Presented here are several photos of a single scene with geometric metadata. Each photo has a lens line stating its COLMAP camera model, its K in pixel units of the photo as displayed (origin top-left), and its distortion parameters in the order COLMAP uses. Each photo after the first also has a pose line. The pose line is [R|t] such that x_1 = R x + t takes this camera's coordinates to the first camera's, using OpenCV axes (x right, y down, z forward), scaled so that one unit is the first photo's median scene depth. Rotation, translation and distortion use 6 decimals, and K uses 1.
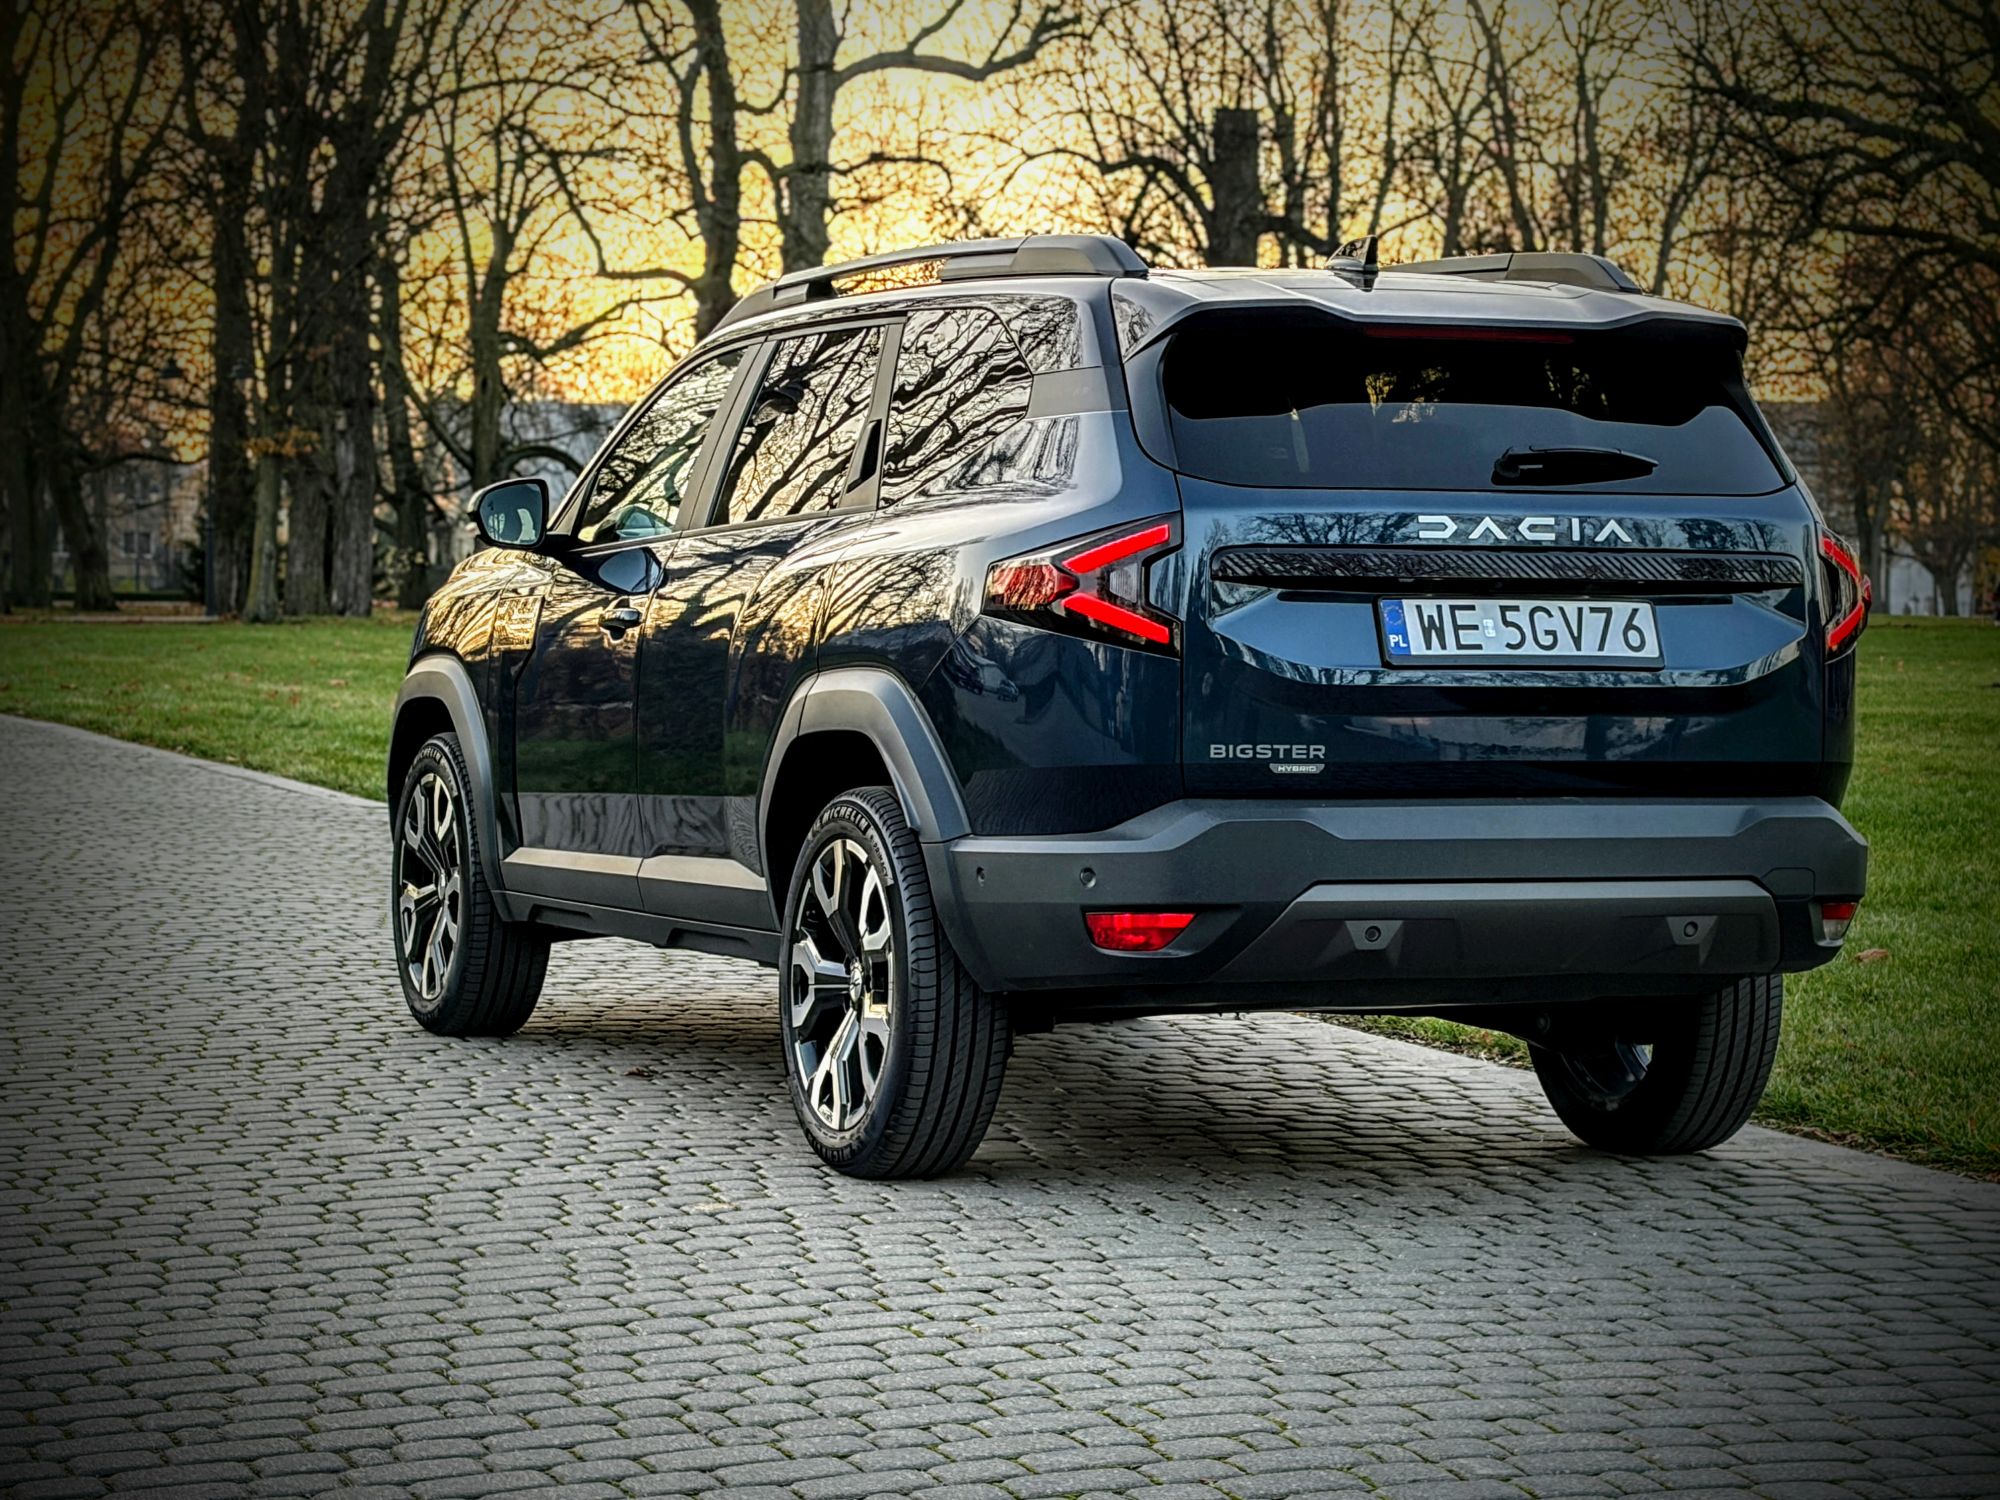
lens RADIAL K [[4853.5, 0, 1007.6], [0, 4853.5, 837.8], [0, 0, 1]] dist [0.170138, 1.042972]
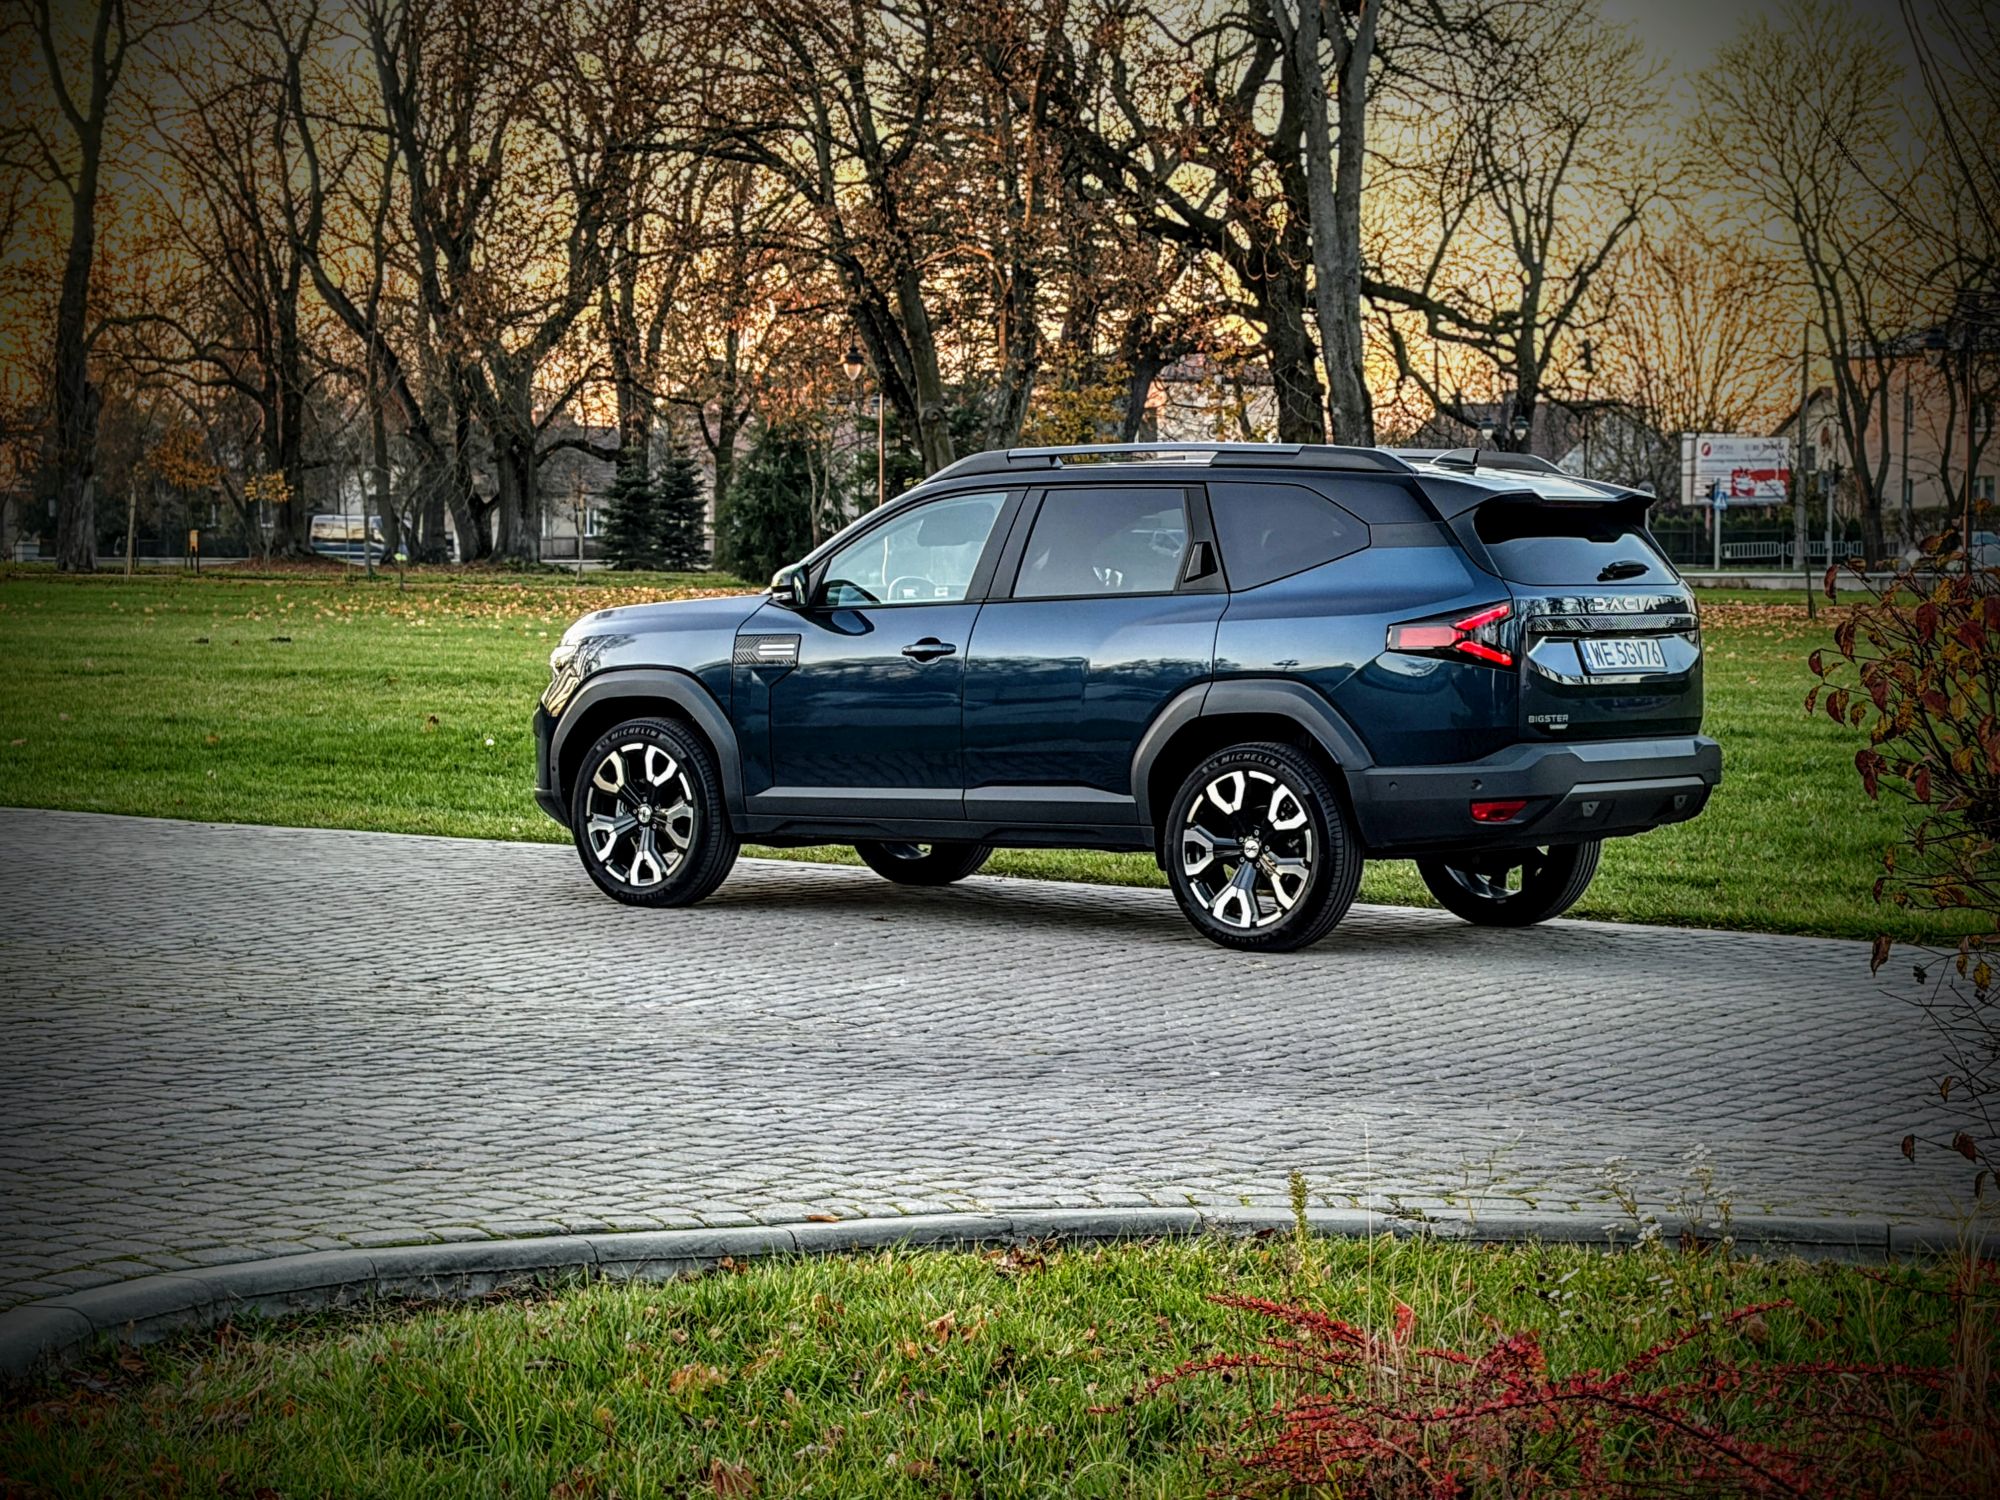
lens RADIAL K [[4853.5, 0, 1007.6], [0, 4853.5, 837.8], [0, 0, 1]] dist [0.170138, 1.042972]
pose [[0.861467, -0.038117, 0.506380, -1.124804], [0.030847, 0.999265, 0.022741, -0.020703], [-0.506875, -0.003970, 0.862010, -0.591778]]
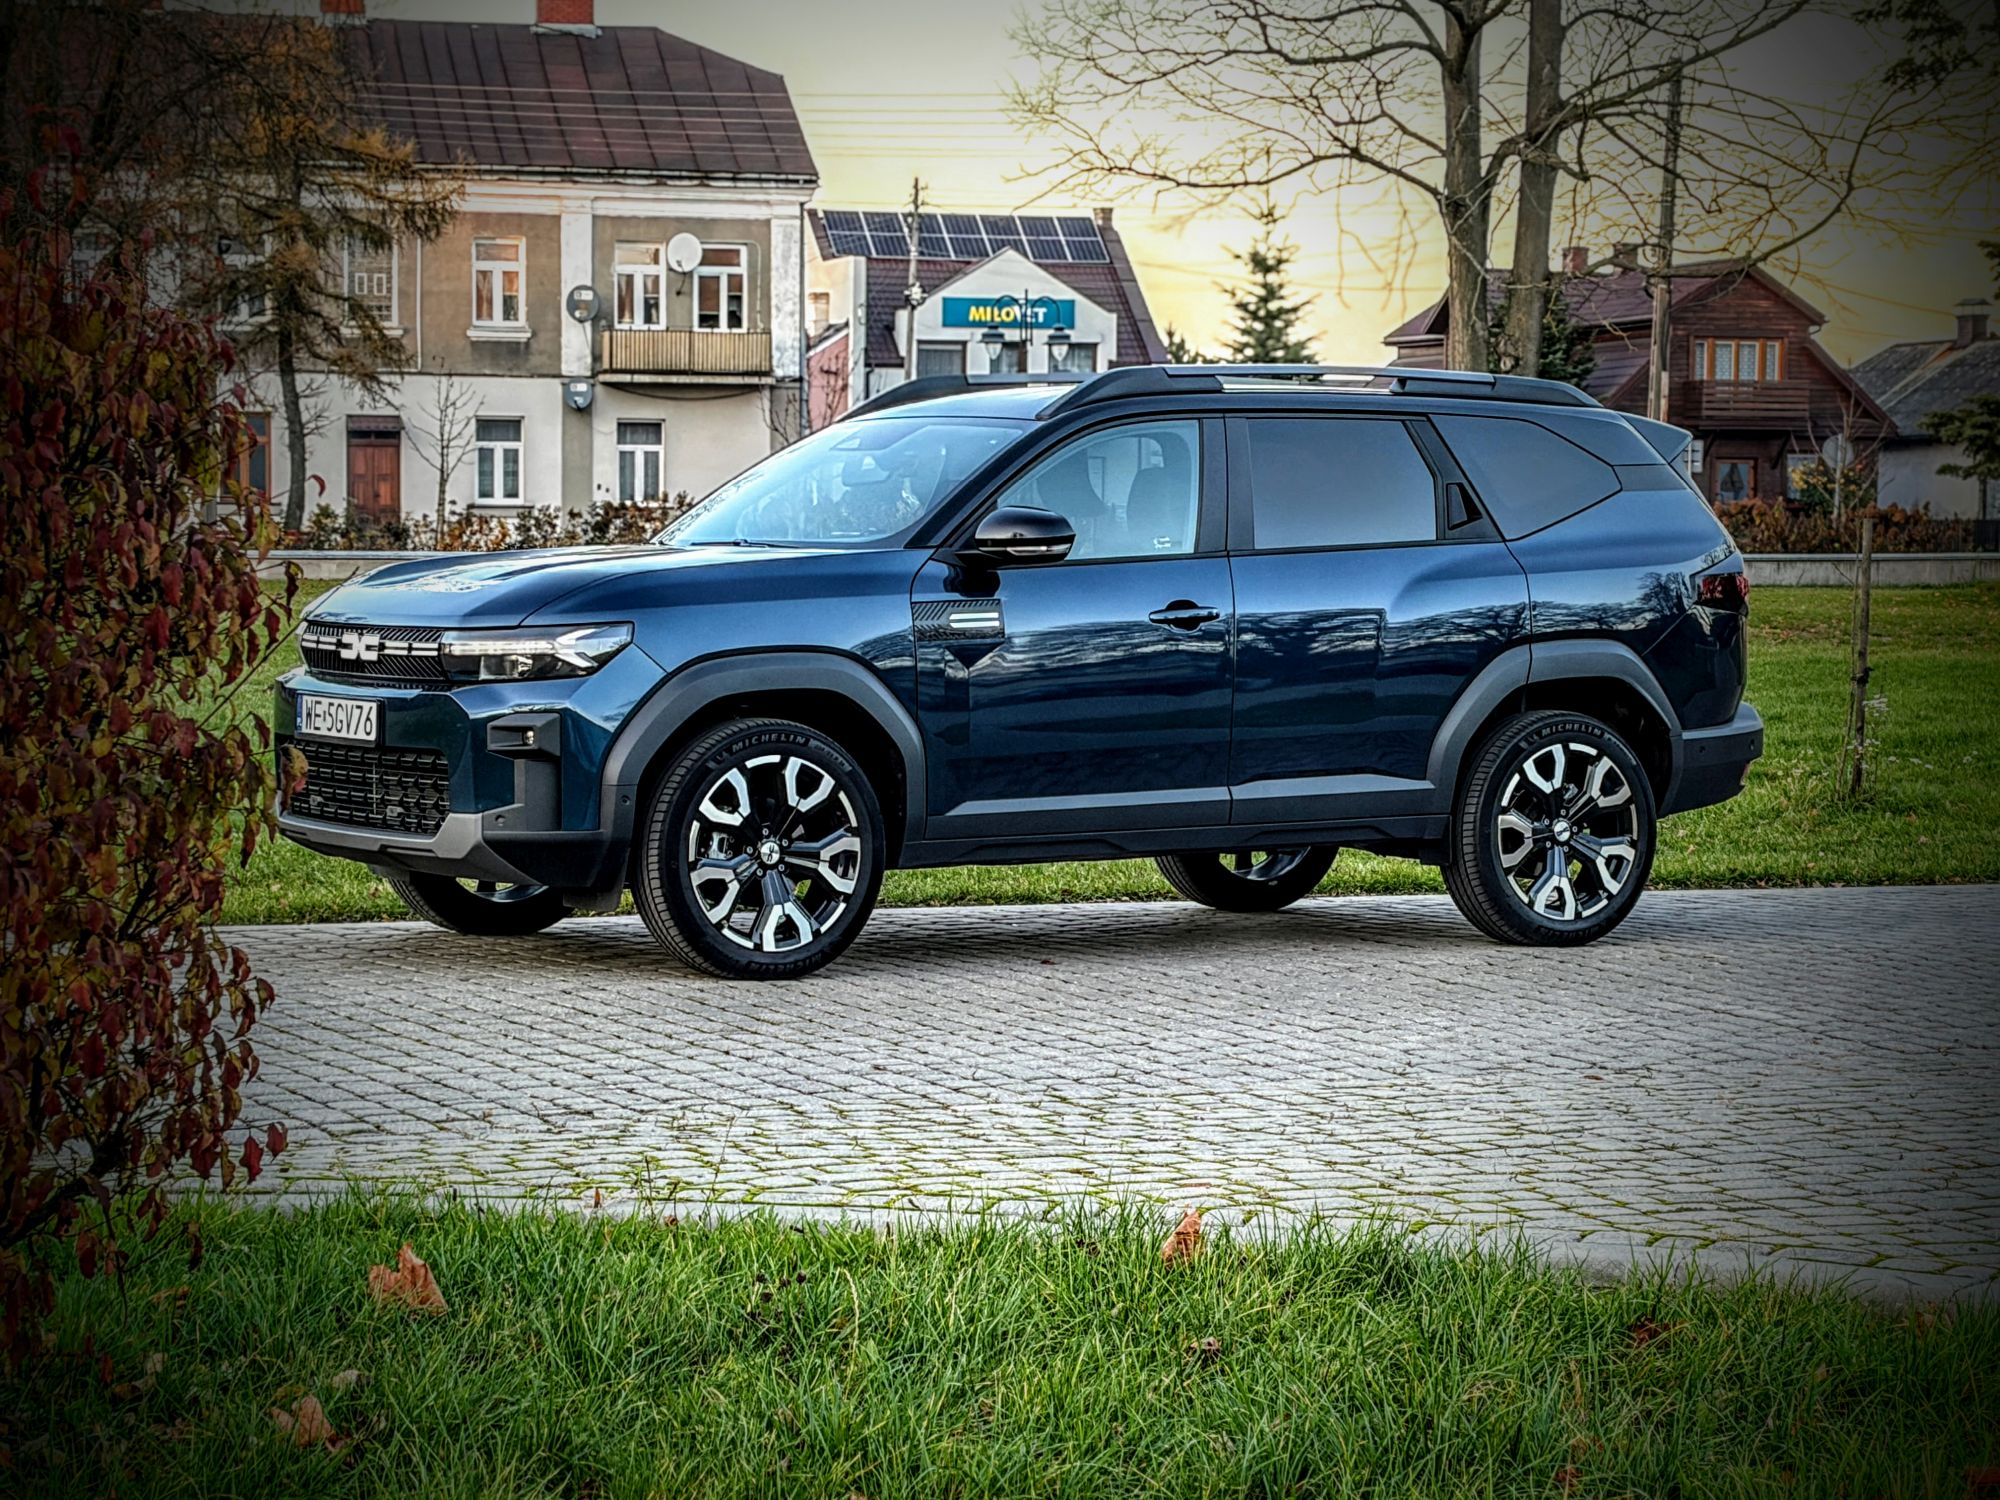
lens RADIAL K [[4853.5, 0, 1007.6], [0, 4853.5, 837.8], [0, 0, 1]] dist [0.170138, 1.042972]
pose [[-0.171687, -0.074379, 0.982340, -1.725066], [0.040698, 0.995759, 0.082508, -0.118693], [-0.984311, 0.054145, -0.167931, 1.562045]]
